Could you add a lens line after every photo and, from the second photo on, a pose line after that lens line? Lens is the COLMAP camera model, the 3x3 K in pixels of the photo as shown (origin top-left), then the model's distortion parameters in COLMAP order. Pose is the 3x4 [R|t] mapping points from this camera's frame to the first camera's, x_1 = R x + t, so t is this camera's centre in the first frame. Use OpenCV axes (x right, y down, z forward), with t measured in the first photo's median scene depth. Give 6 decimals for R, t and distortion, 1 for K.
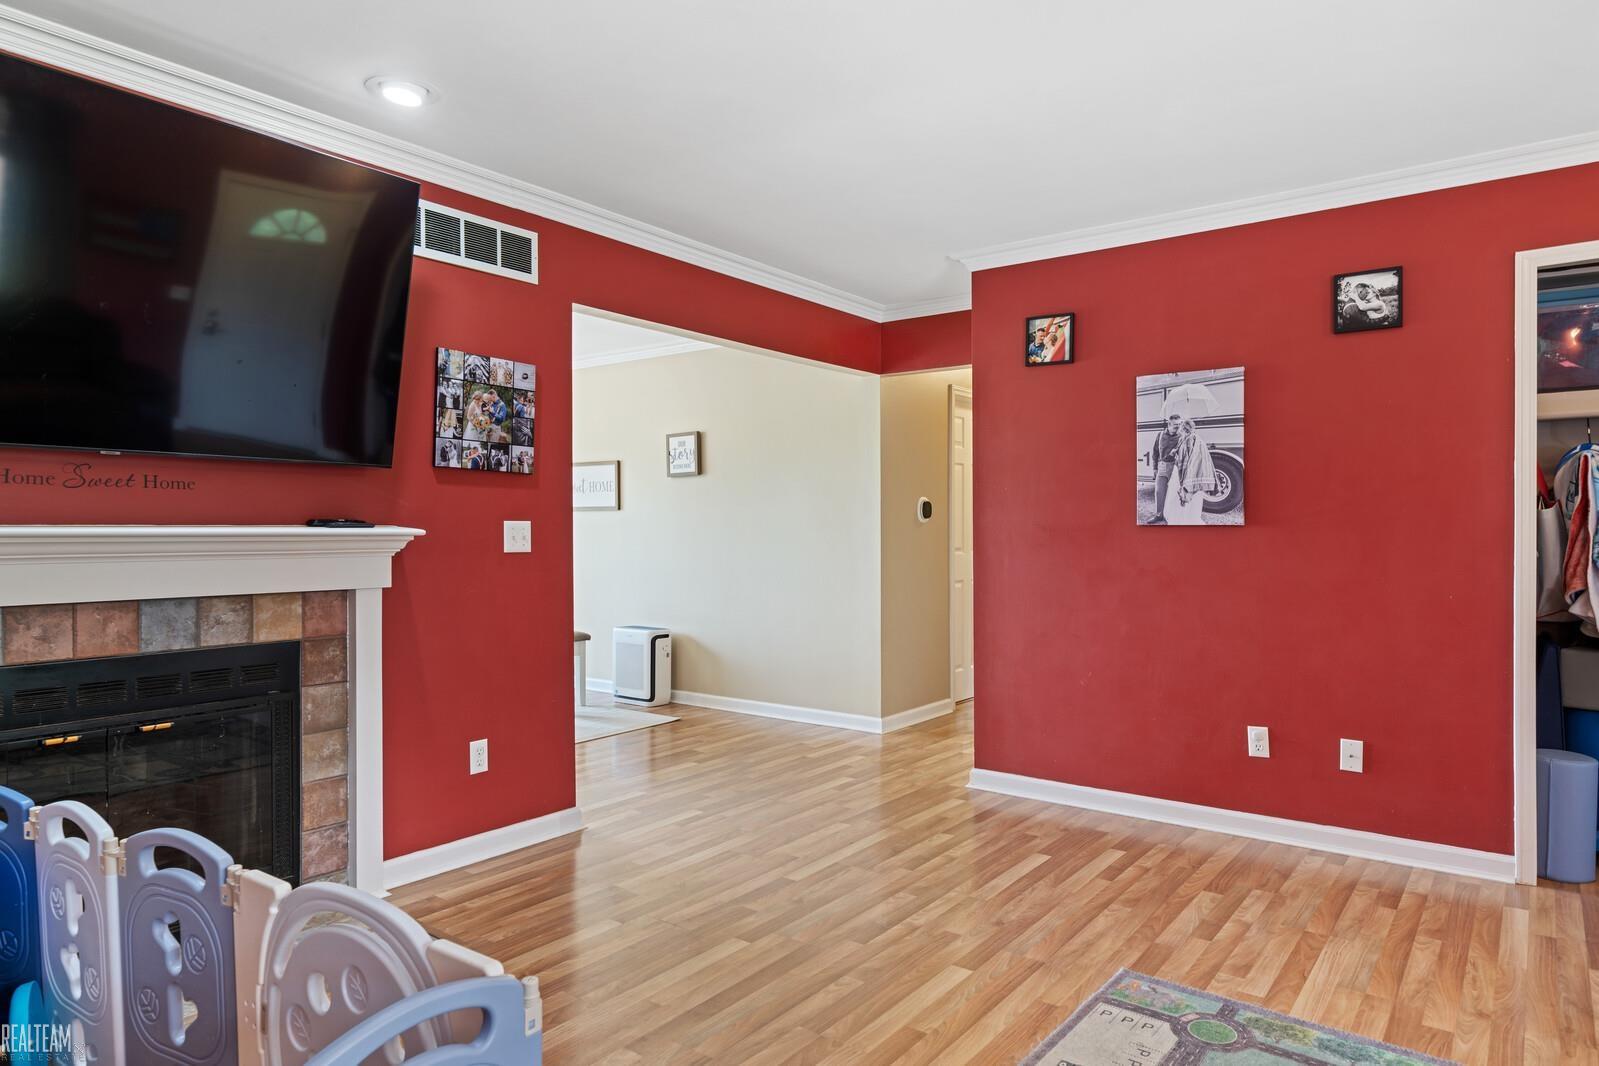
lens RADIAL K [[972.7, 0, 798.0], [0, 972.7, 534.2], [0, 0, 1]] dist [0.003862, 0.000021]
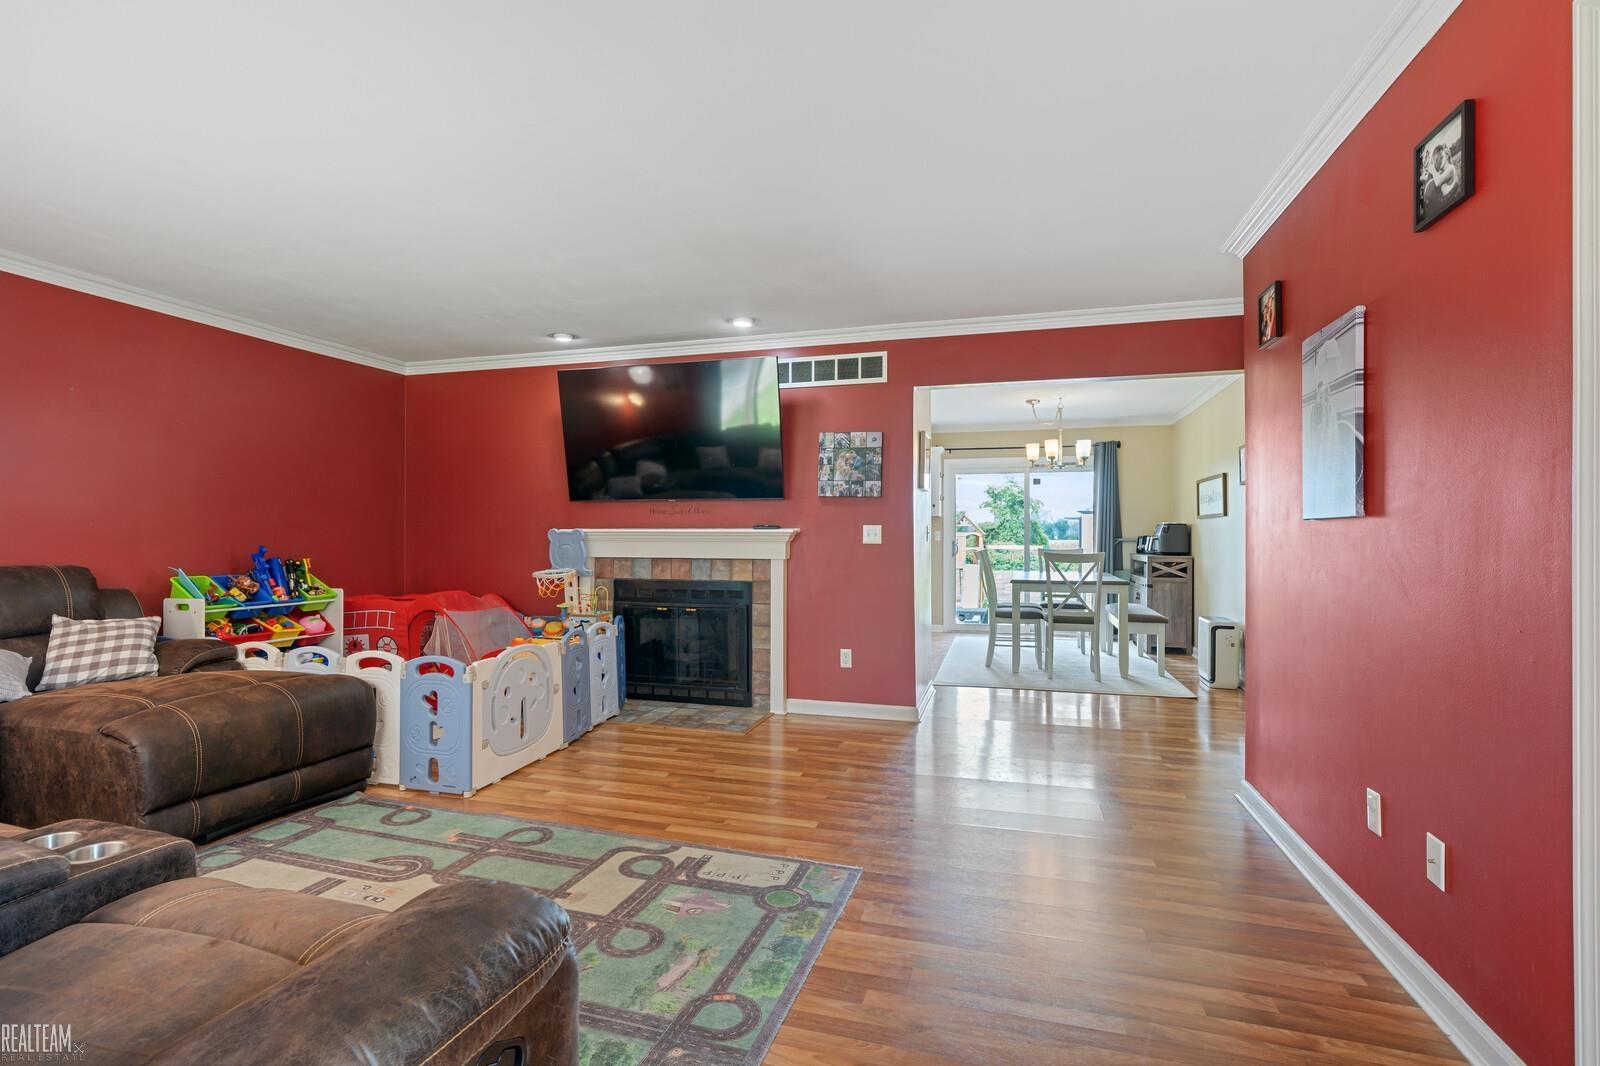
lens RADIAL K [[742.6, 0, 796.8], [0, 742.6, 536.6], [0, 0, 1]] dist [-0.001836, -0.000068]
pose [[0.365166, -0.000566, -0.930942, 0.904538], [-0.007529, 0.999965, -0.003561, 0.012497], [0.930912, 0.008310, 0.365149, 0.422515]]
